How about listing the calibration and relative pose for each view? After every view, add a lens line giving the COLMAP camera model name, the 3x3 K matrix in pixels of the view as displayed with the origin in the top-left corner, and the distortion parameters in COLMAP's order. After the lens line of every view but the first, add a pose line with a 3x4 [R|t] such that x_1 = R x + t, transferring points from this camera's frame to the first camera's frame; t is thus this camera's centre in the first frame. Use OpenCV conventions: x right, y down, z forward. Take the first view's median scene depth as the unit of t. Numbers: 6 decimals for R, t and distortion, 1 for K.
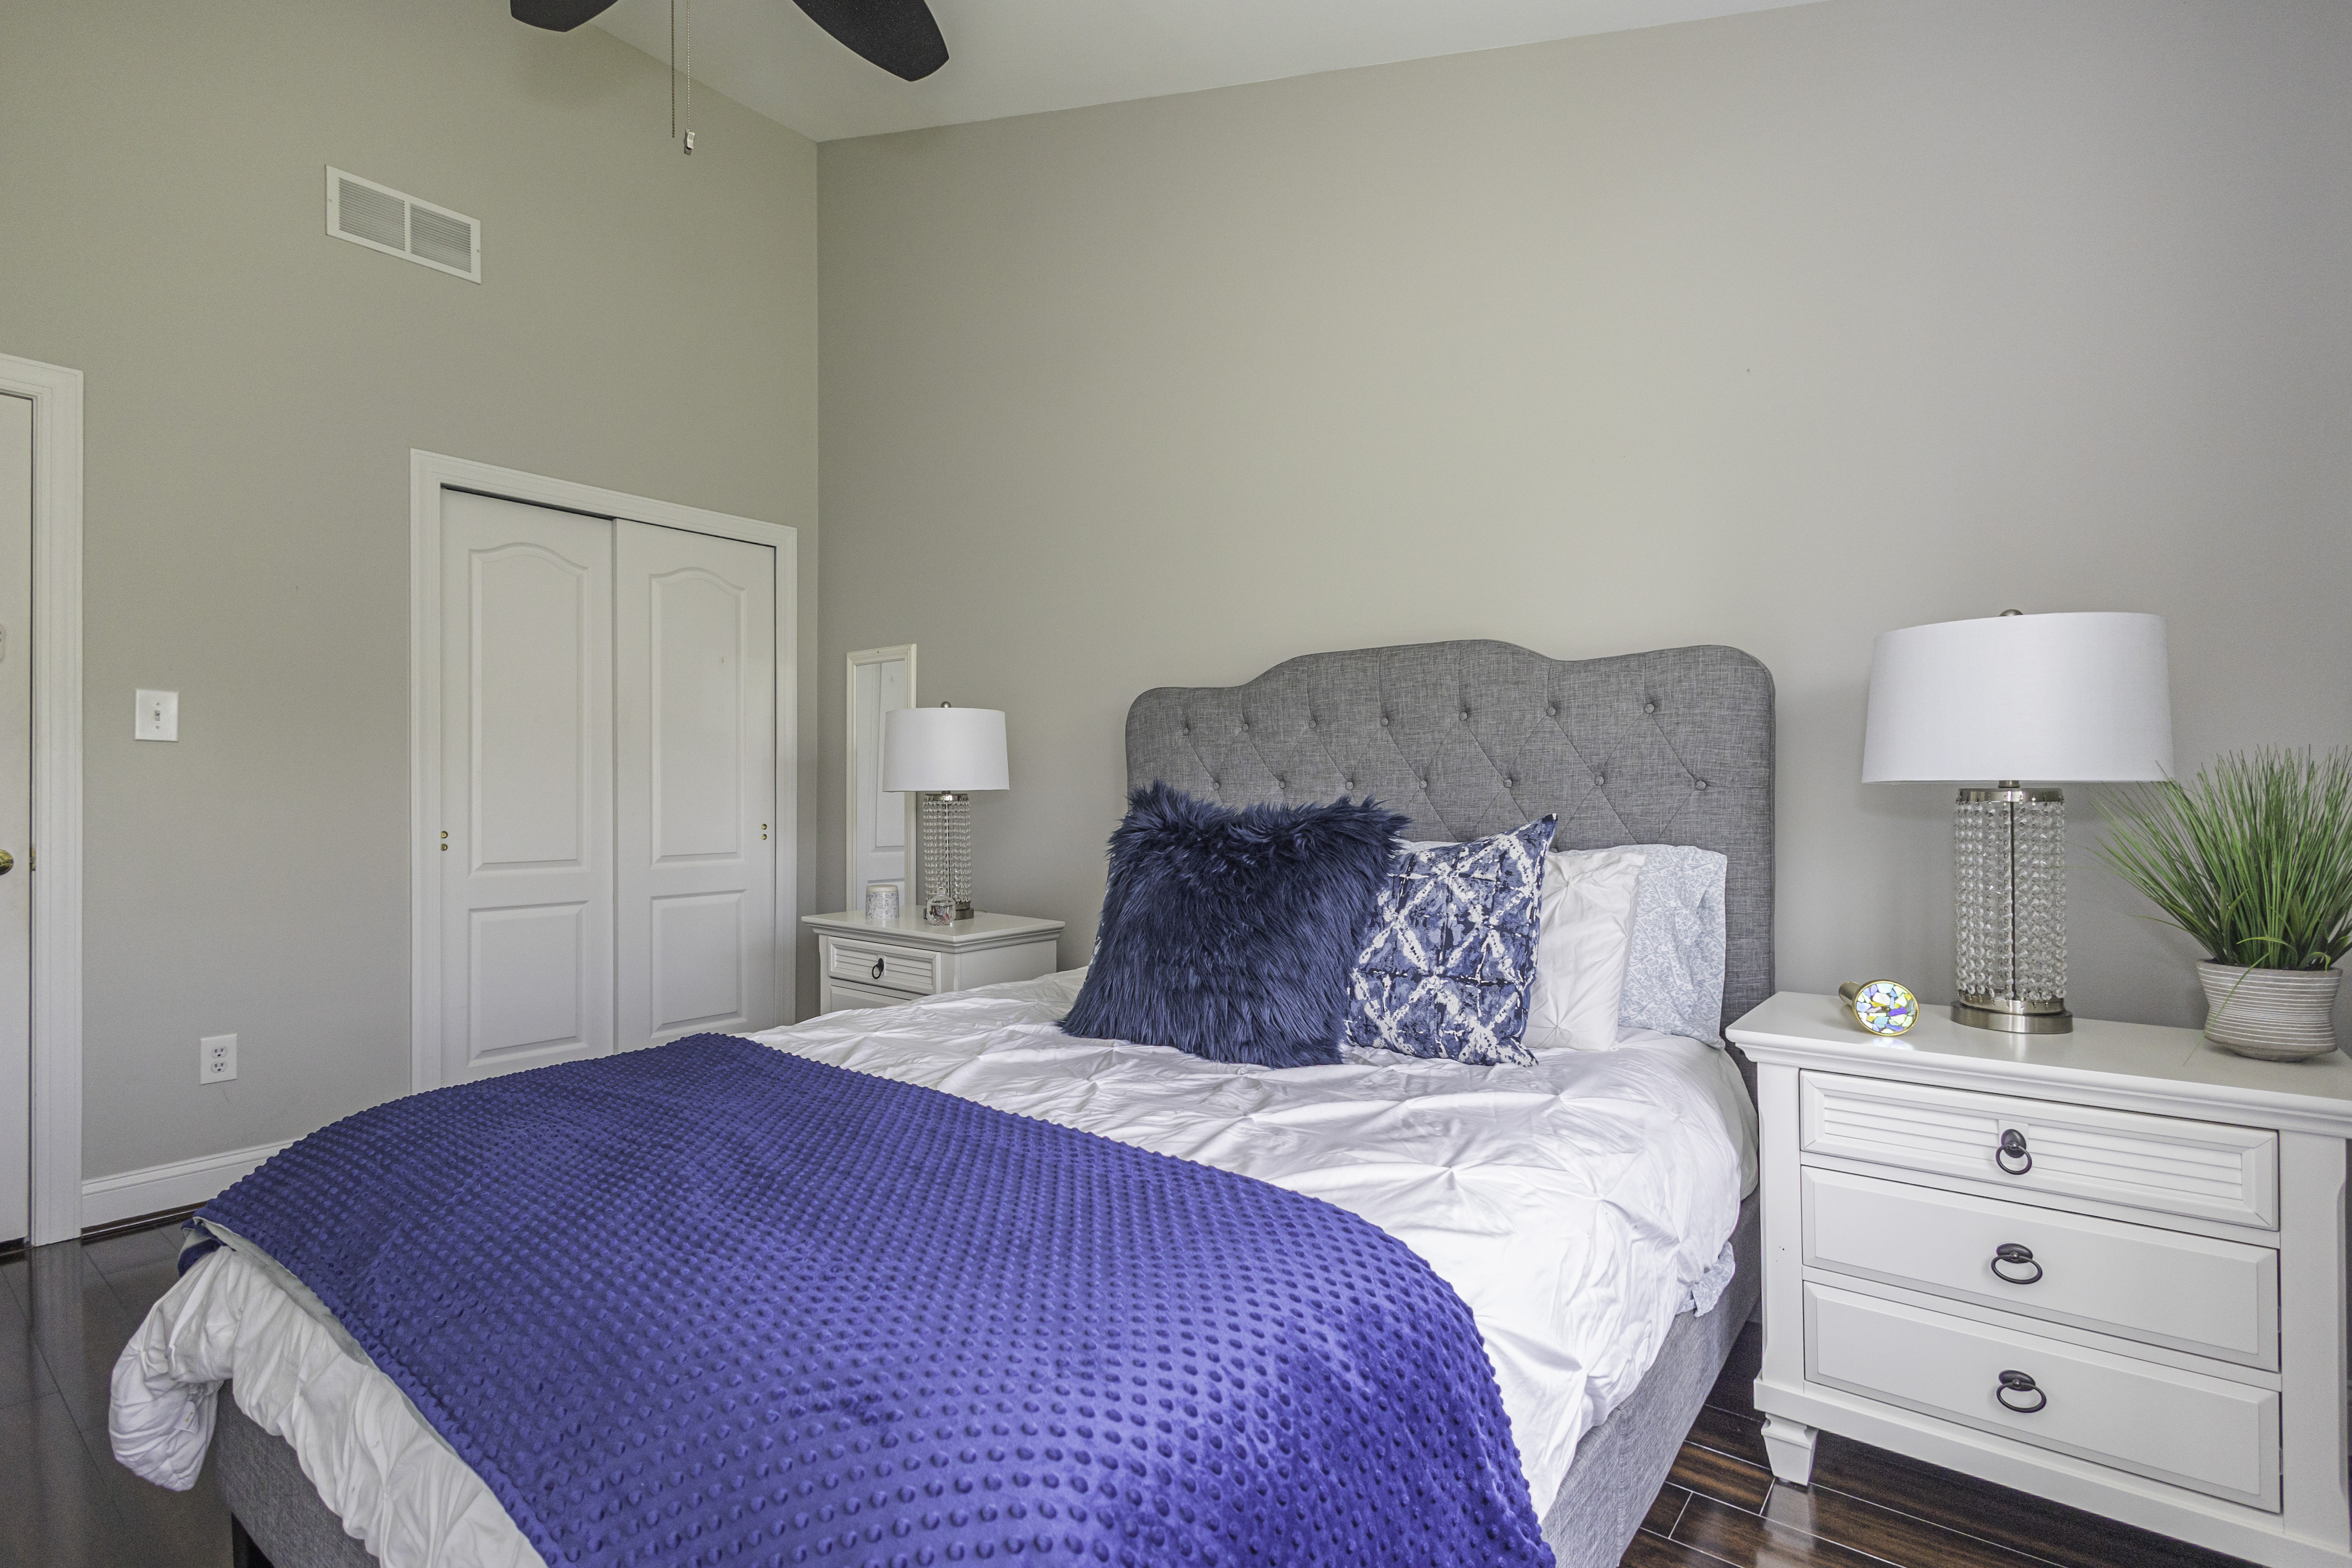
lens RADIAL K [[1102.1, 0, 1169.0], [0, 1102.1, 788.1], [0, 0, 1]] dist [0.007457, 0.000300]
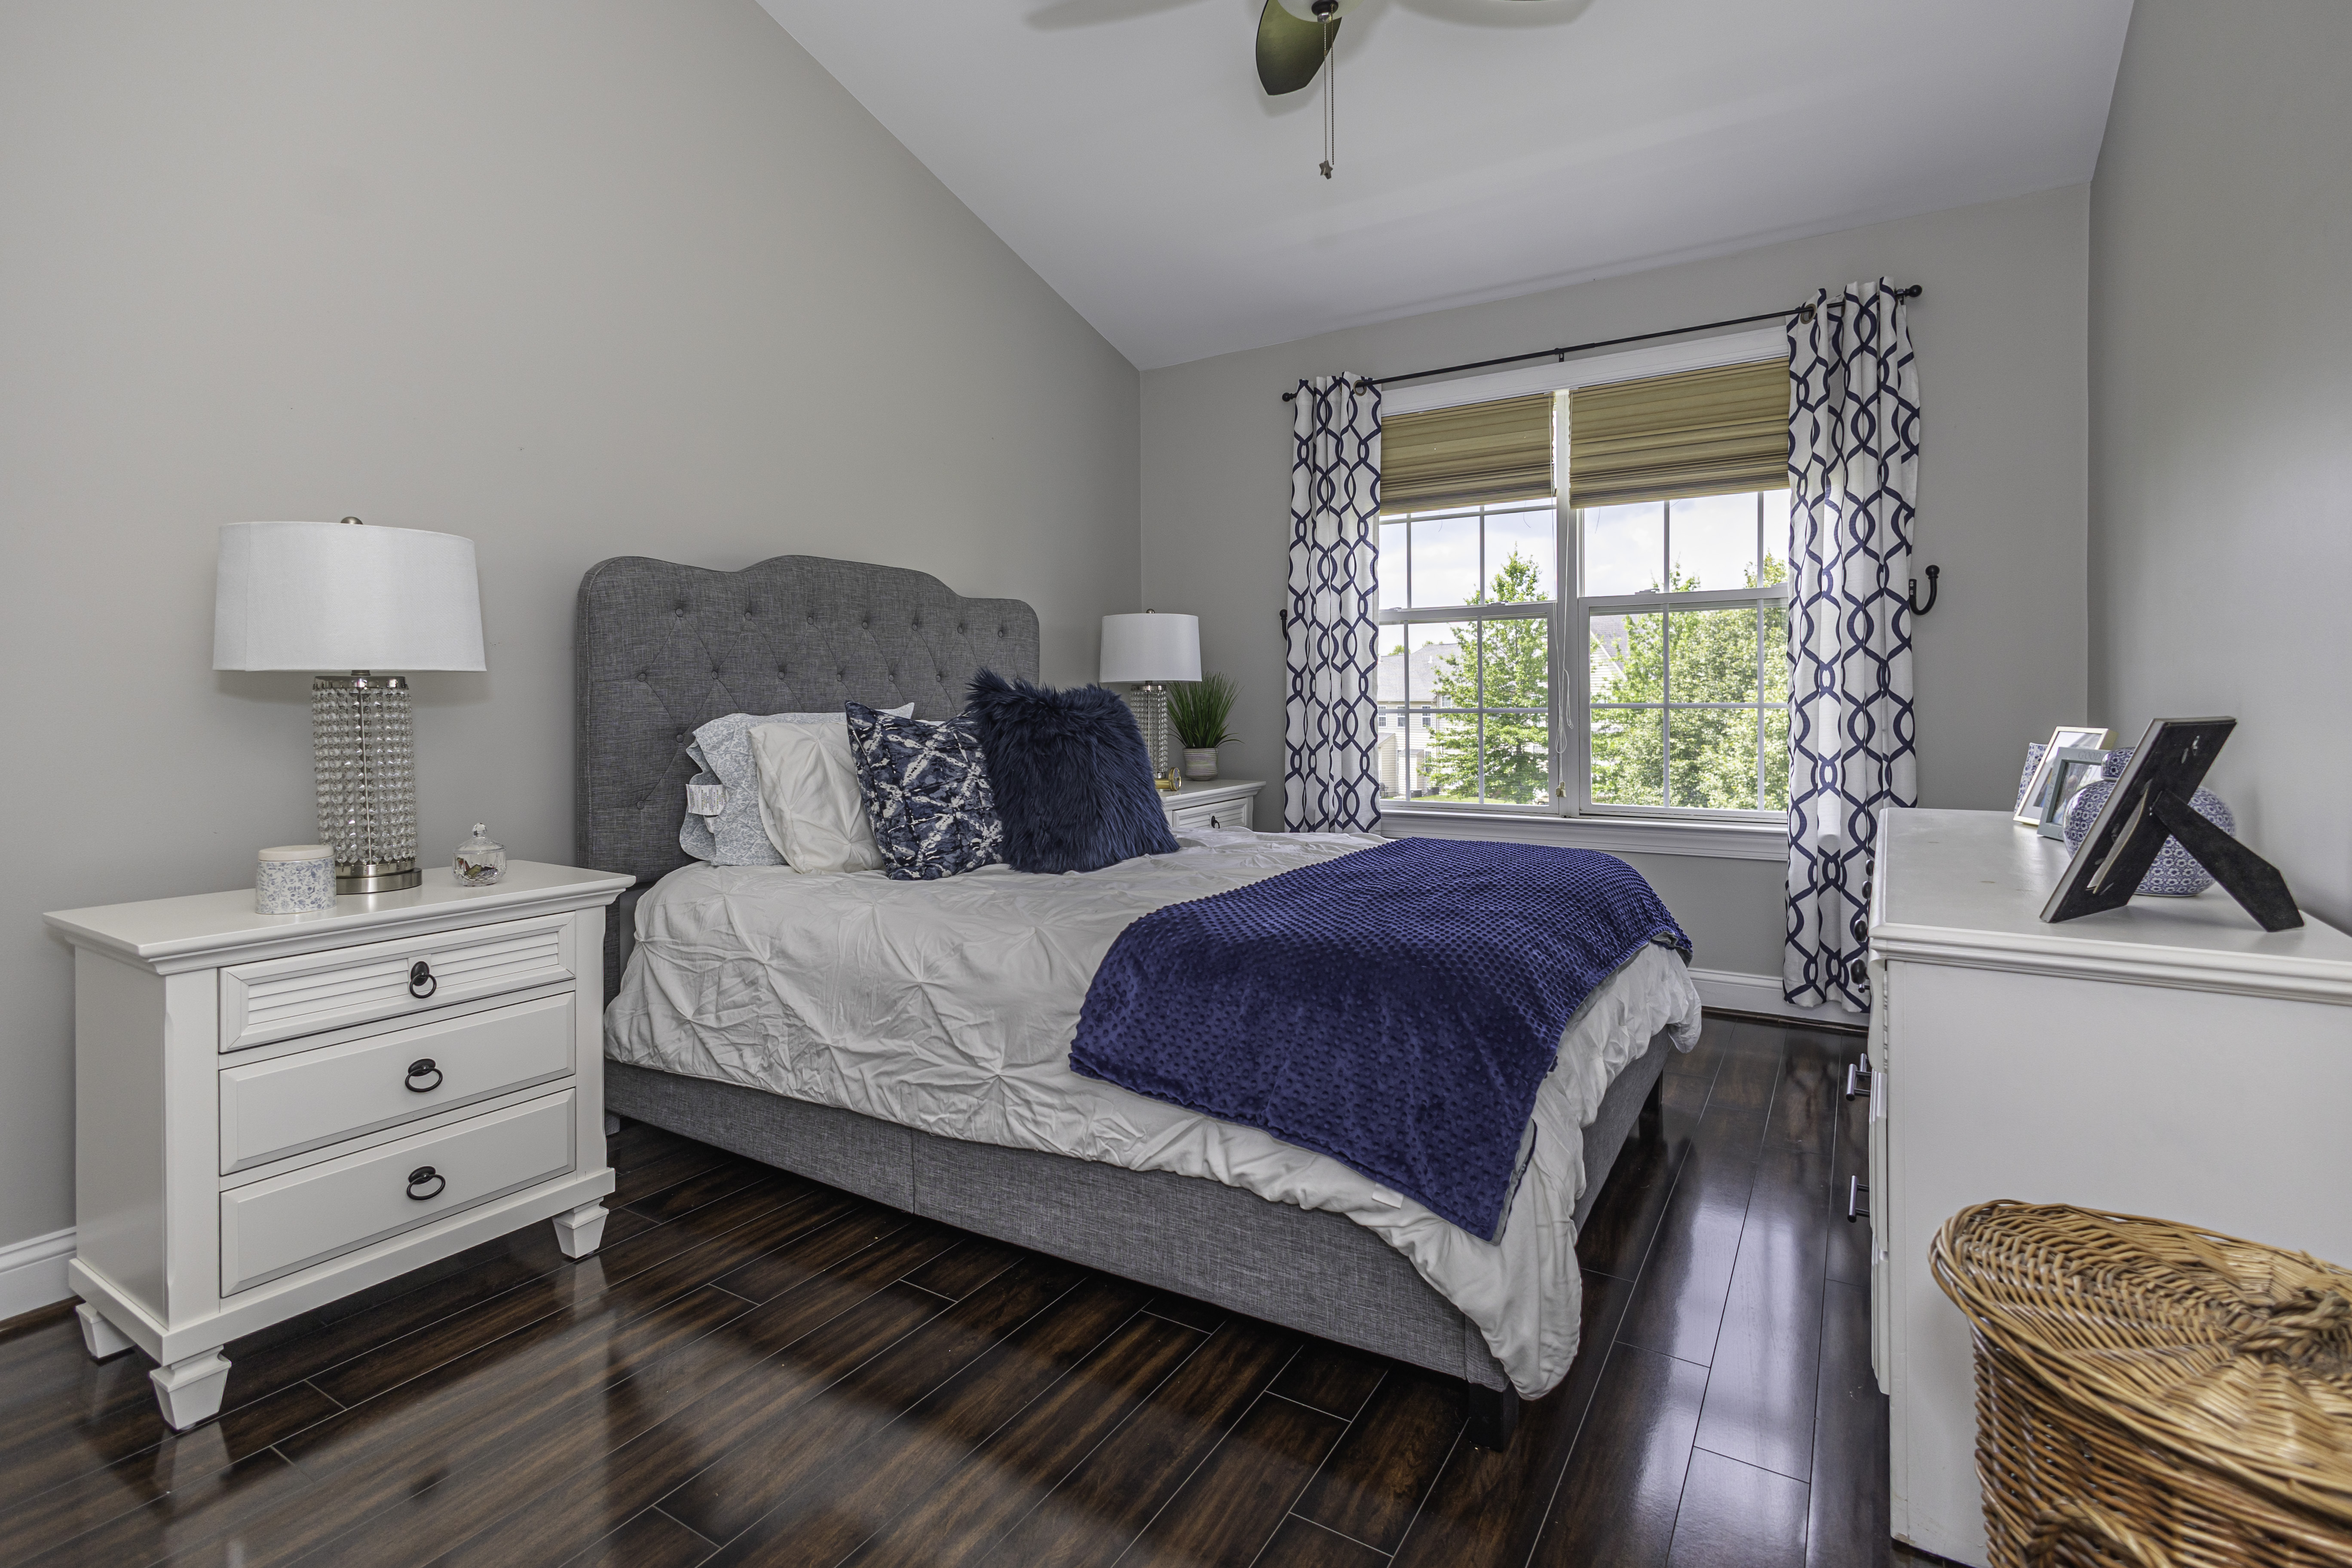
lens RADIAL K [[1114.4, 0, 1095.0], [0, 1114.4, 747.0], [0, 0, 1]] dist [0.005857, 0.000501]
pose [[-0.078477, -0.052784, 0.995518, -0.865126], [-0.009341, 0.998592, 0.052211, 0.006551], [-0.996872, -0.005201, -0.078859, 0.691485]]
